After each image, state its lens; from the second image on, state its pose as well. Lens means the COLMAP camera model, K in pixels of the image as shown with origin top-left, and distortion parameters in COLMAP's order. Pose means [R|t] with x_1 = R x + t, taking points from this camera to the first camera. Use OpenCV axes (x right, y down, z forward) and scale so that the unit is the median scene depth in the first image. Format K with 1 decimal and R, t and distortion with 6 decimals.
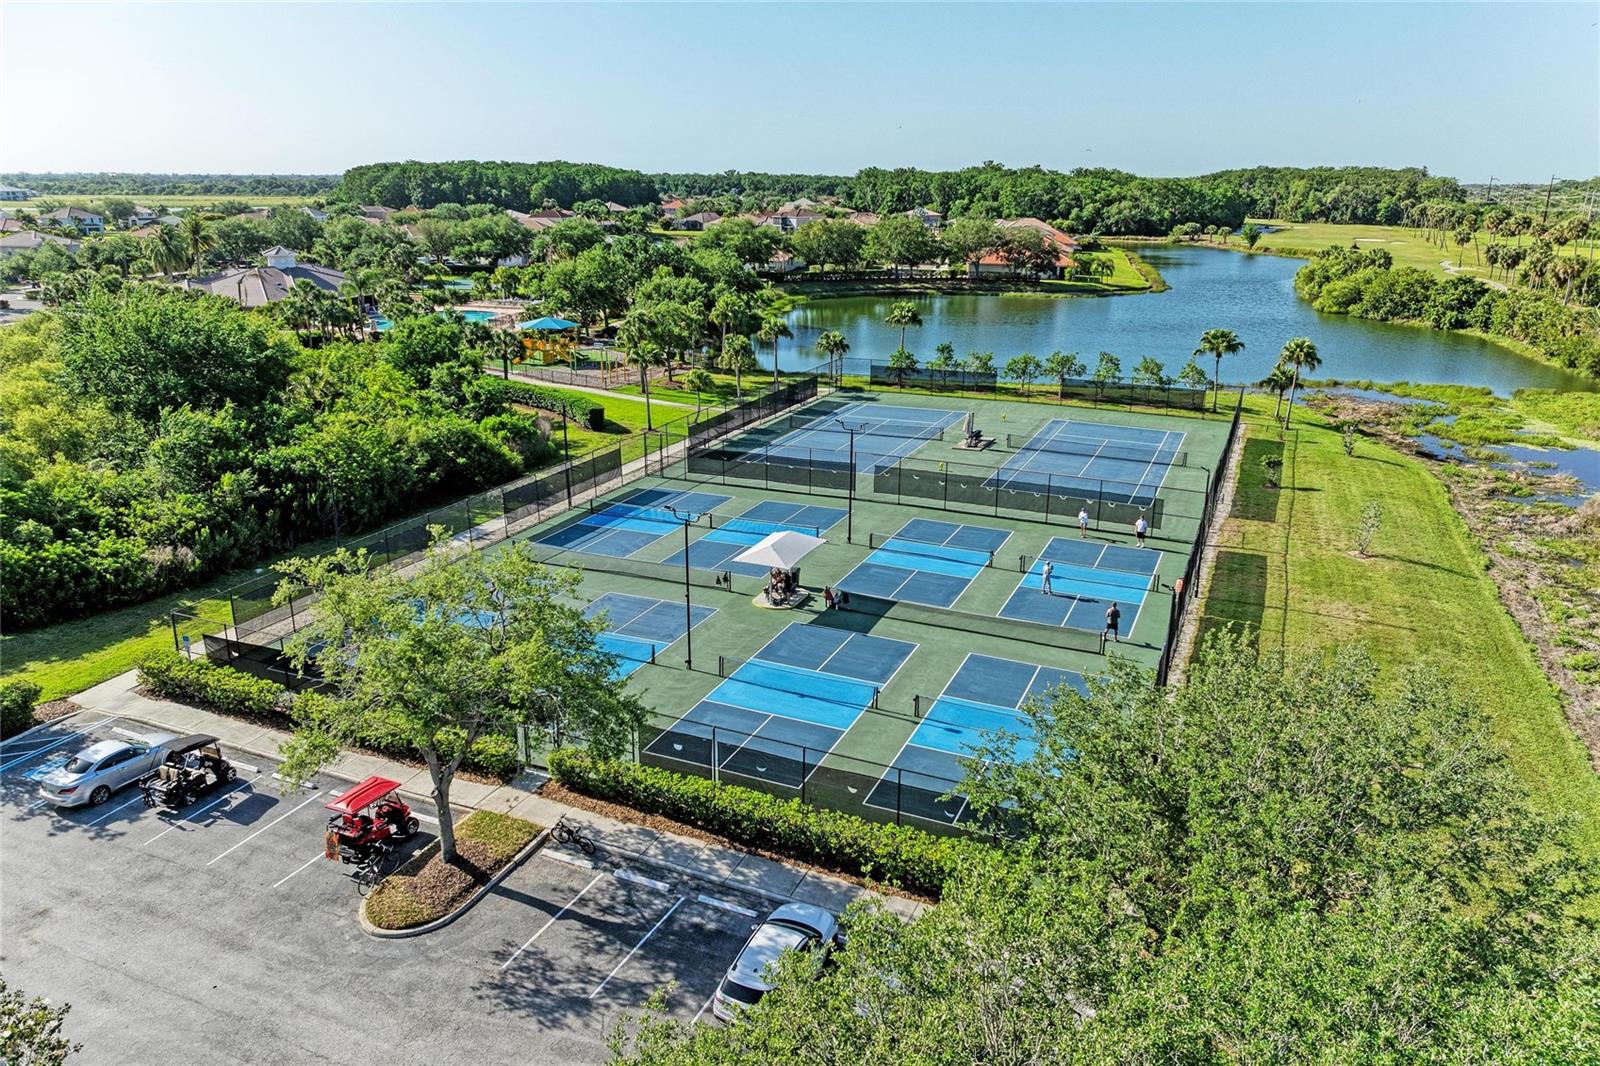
lens RADIAL K [[1137.0, 0, 800.0], [0, 1137.0, 533.0], [0, 0, 1]] dist [0.004809, -0.039012]
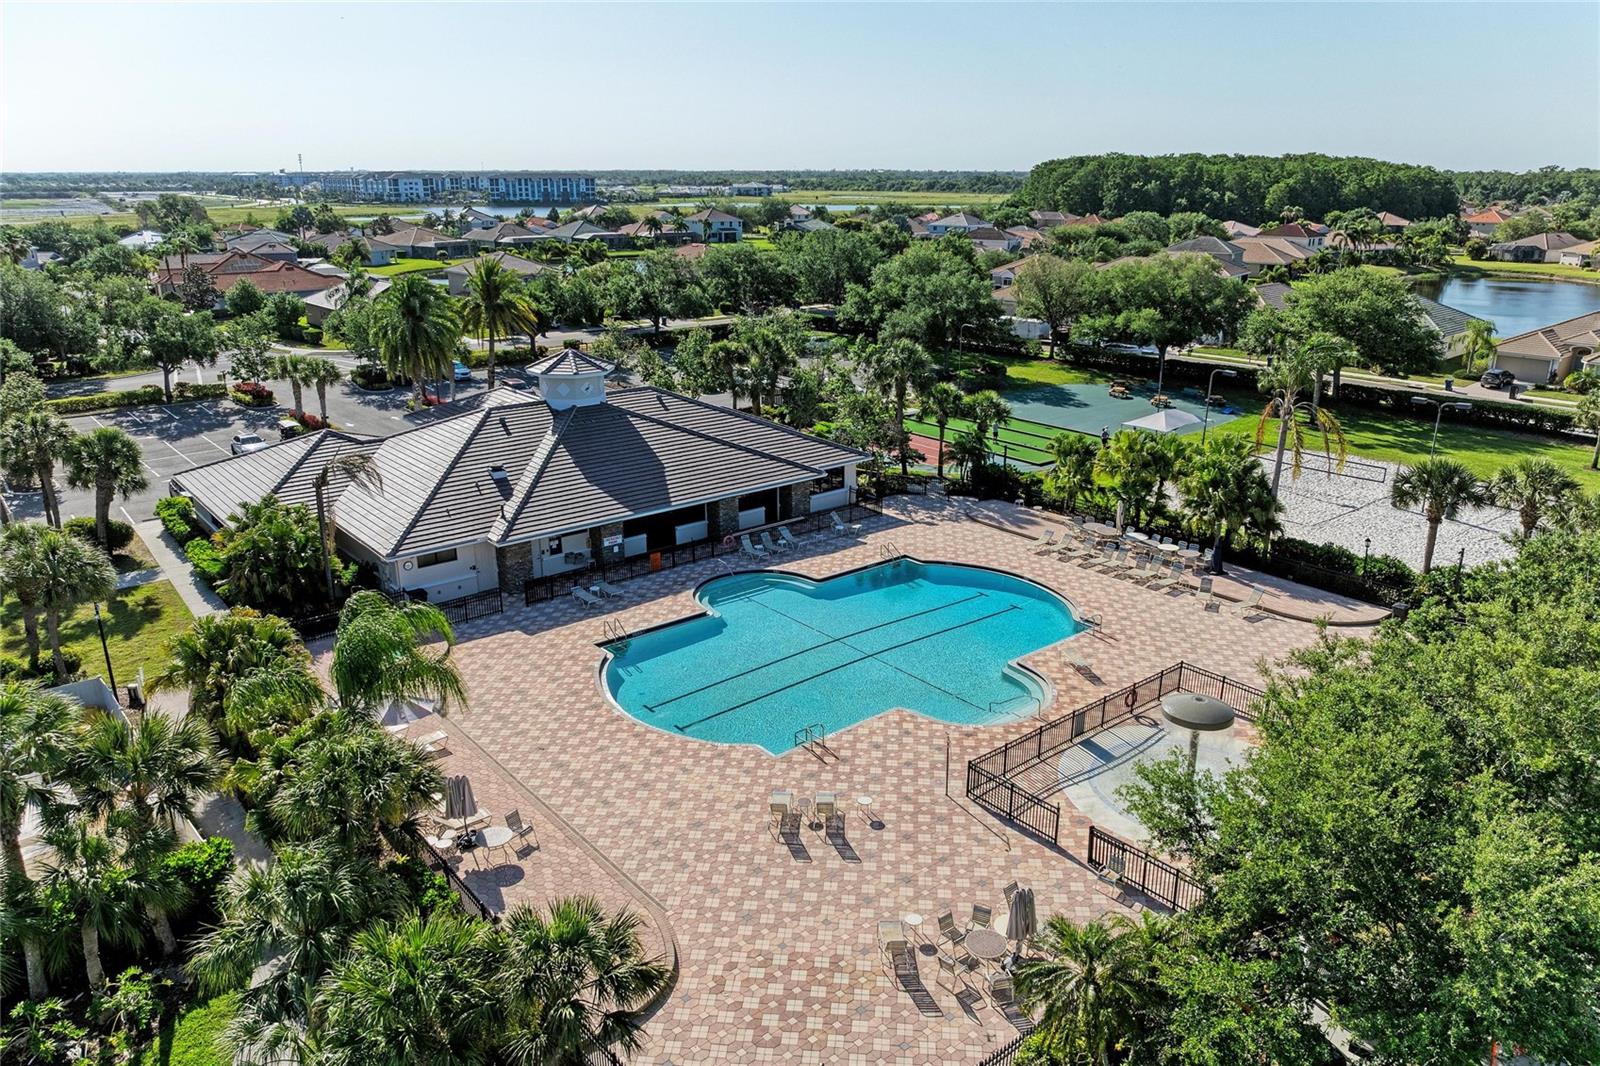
lens RADIAL K [[1136.0, 0, 818.4], [0, 1136.0, 553.1], [0, 0, 1]] dist [-0.010836, 0.000253]
pose [[0.833702, 0.173953, -0.524101, -0.058508], [-0.164130, 0.984255, 0.065597, -0.078201], [0.527259, 0.031332, 0.849126, 0.249673]]
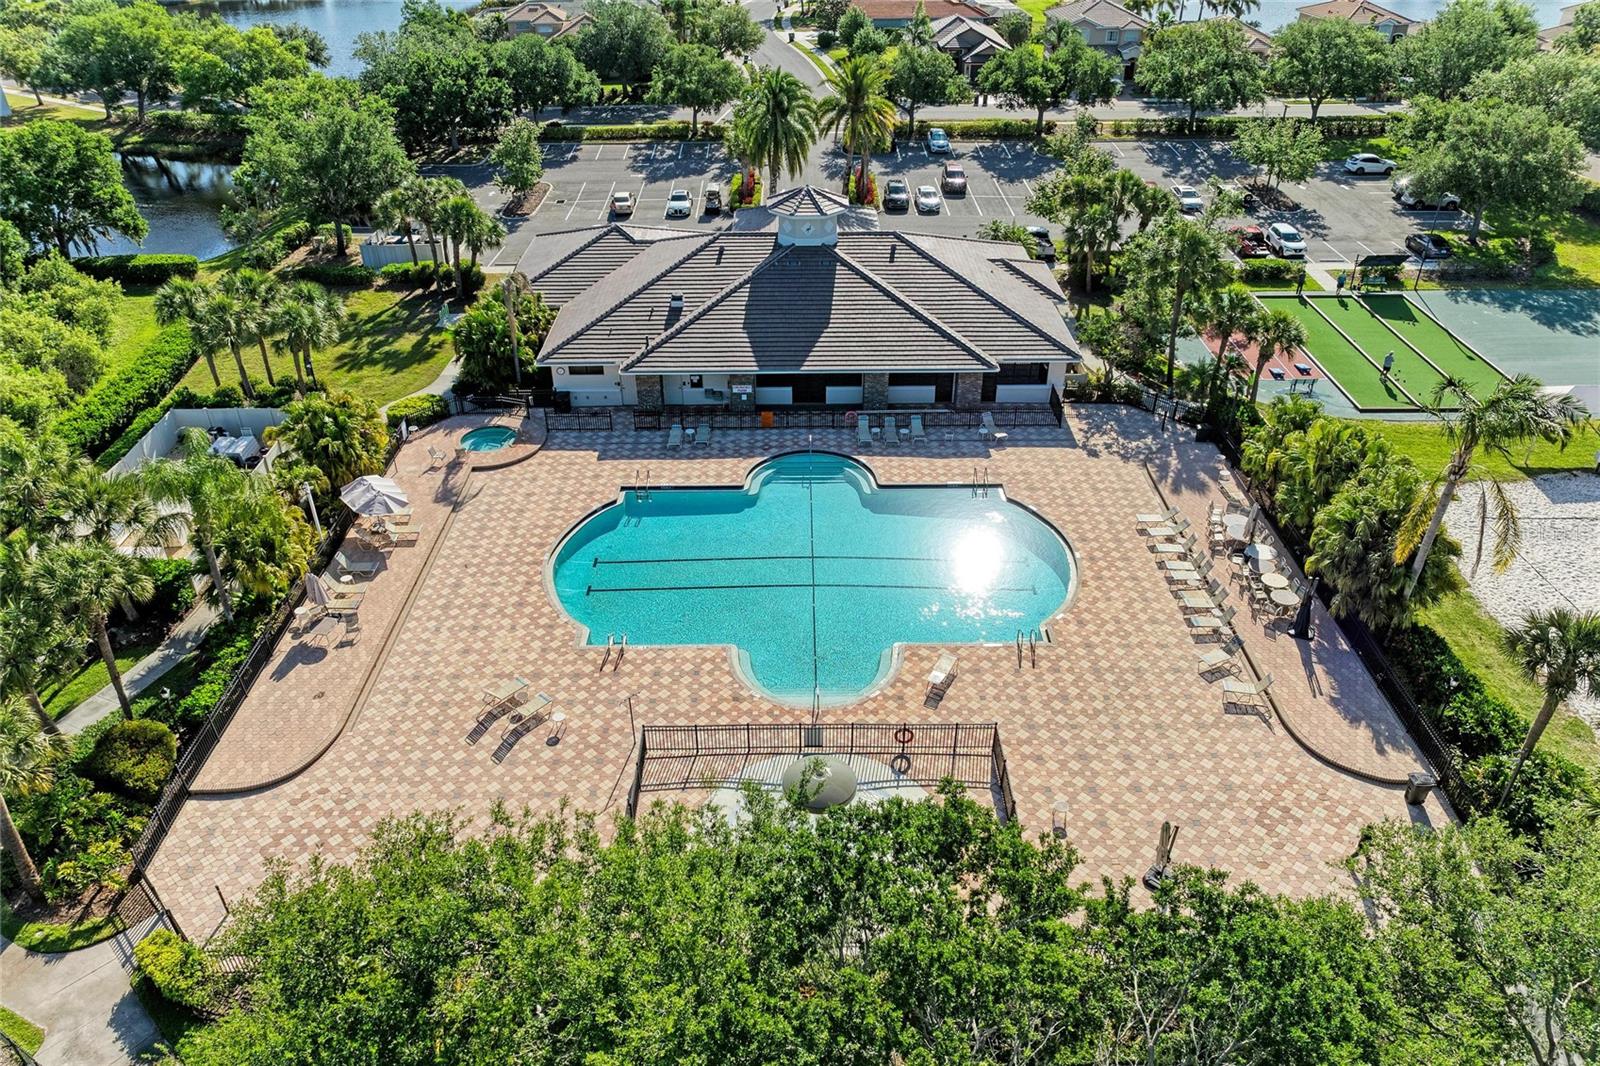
lens RADIAL K [[1144.7, 0, 782.6], [0, 1144.7, 530.3], [0, 0, 1]] dist [-0.018265, 0.004125]
pose [[0.285737, 0.501184, -0.816804, -0.023776], [-0.284573, 0.858268, 0.427076, -0.111932], [0.915081, 0.110409, 0.387862, 0.297459]]
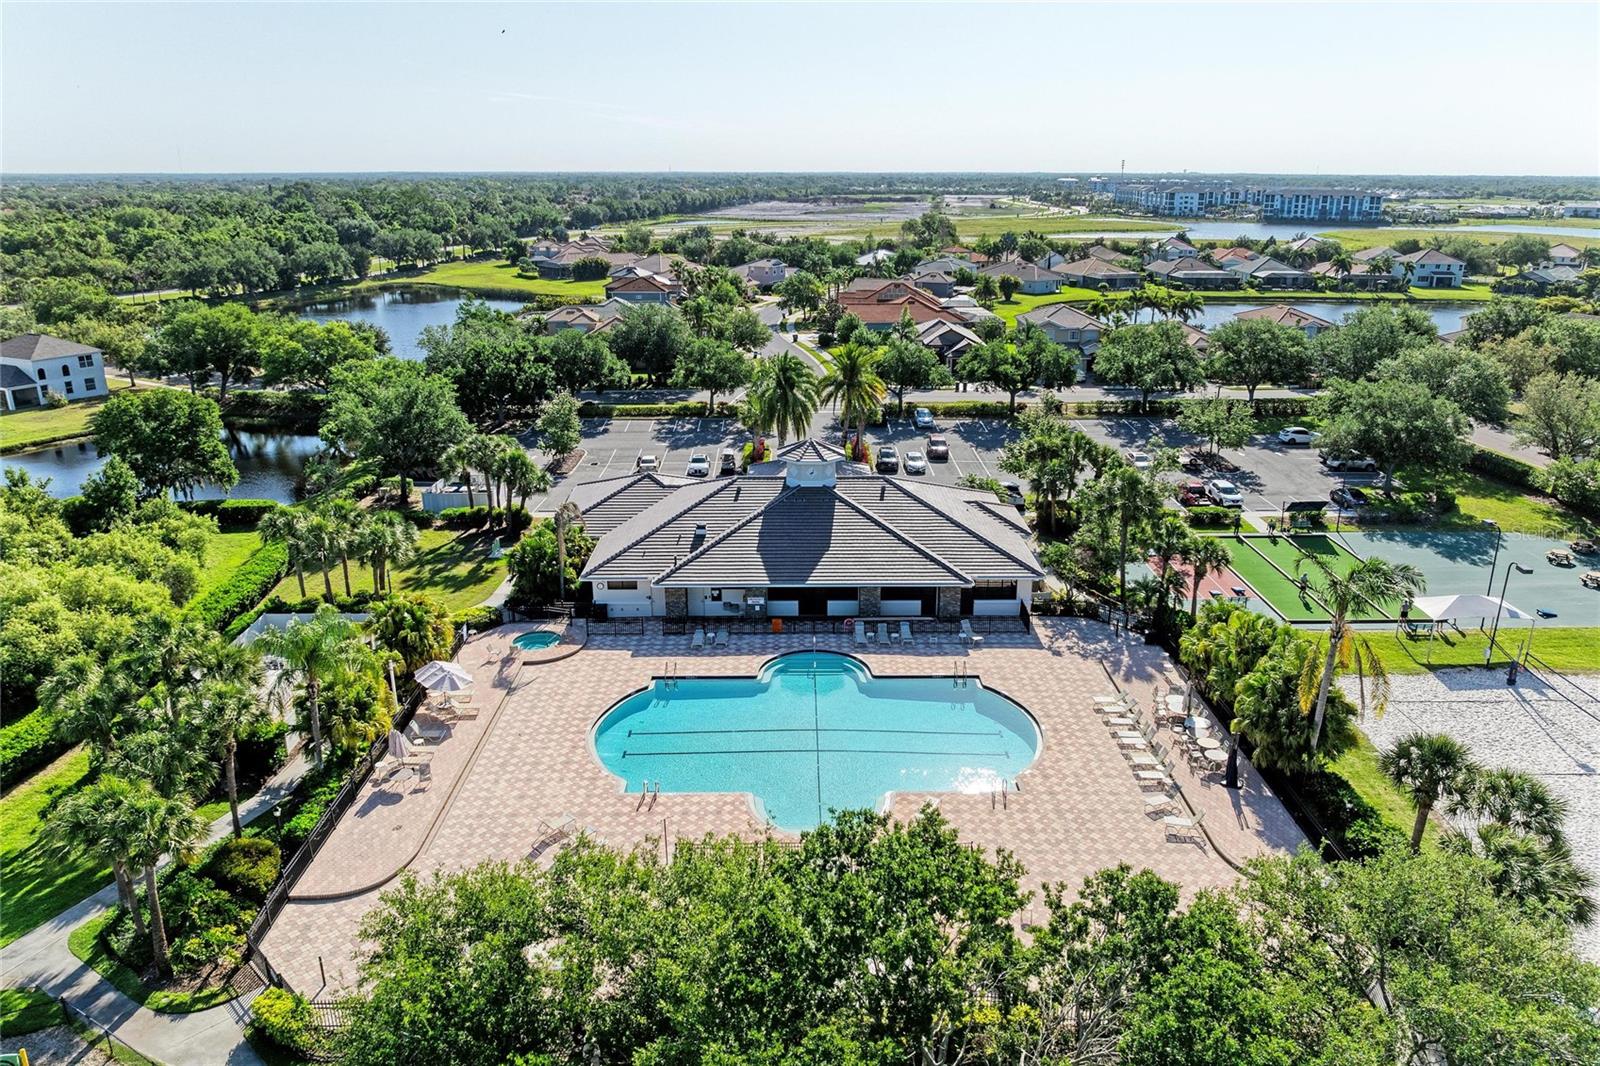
lens RADIAL K [[1137.0, 0, 800.0], [0, 1137.0, 533.0], [0, 0, 1]] dist [0.004809, -0.039012]
pose [[0.297083, 0.287570, -0.910519, -0.001940], [-0.289609, 0.935790, 0.201058, -0.109364], [0.909873, 0.203963, 0.361290, 0.290621]]
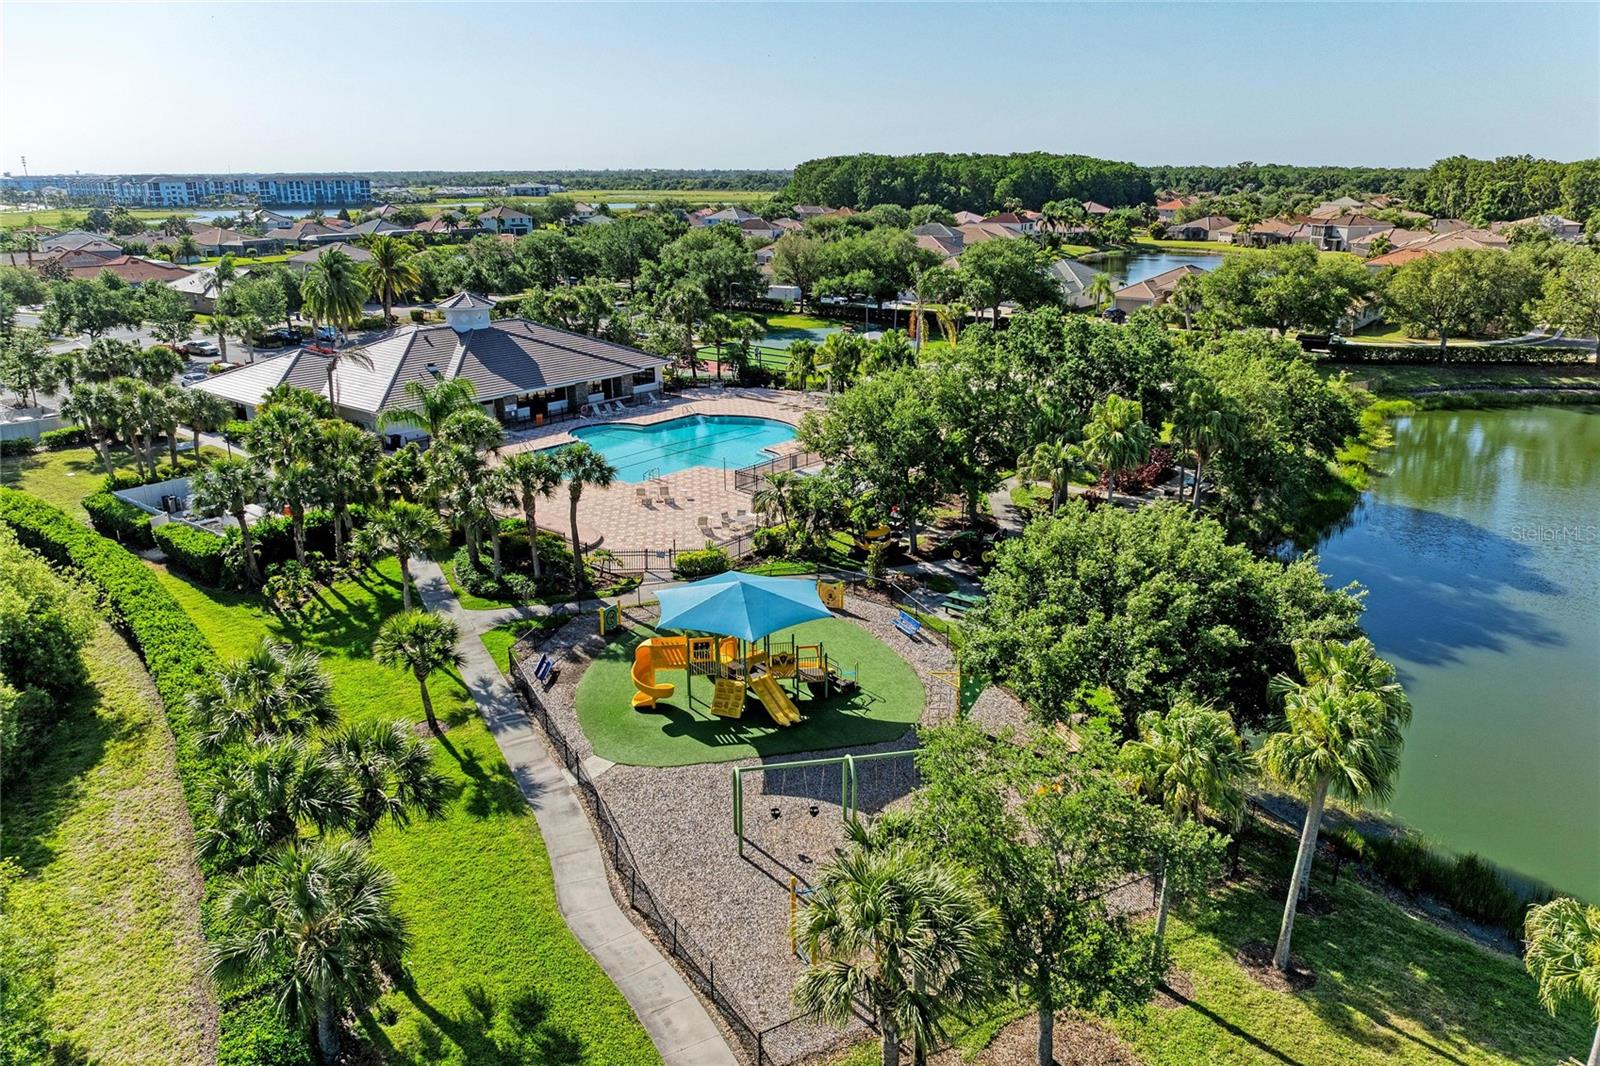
lens RADIAL K [[1137.0, 0, 800.0], [0, 1137.0, 533.0], [0, 0, 1]] dist [0.004809, -0.039012]
pose [[0.916532, 0.113900, -0.383400, -0.019850], [-0.112035, 0.993330, 0.027273, -0.057245], [0.383949, 0.017958, 0.923180, 0.182492]]
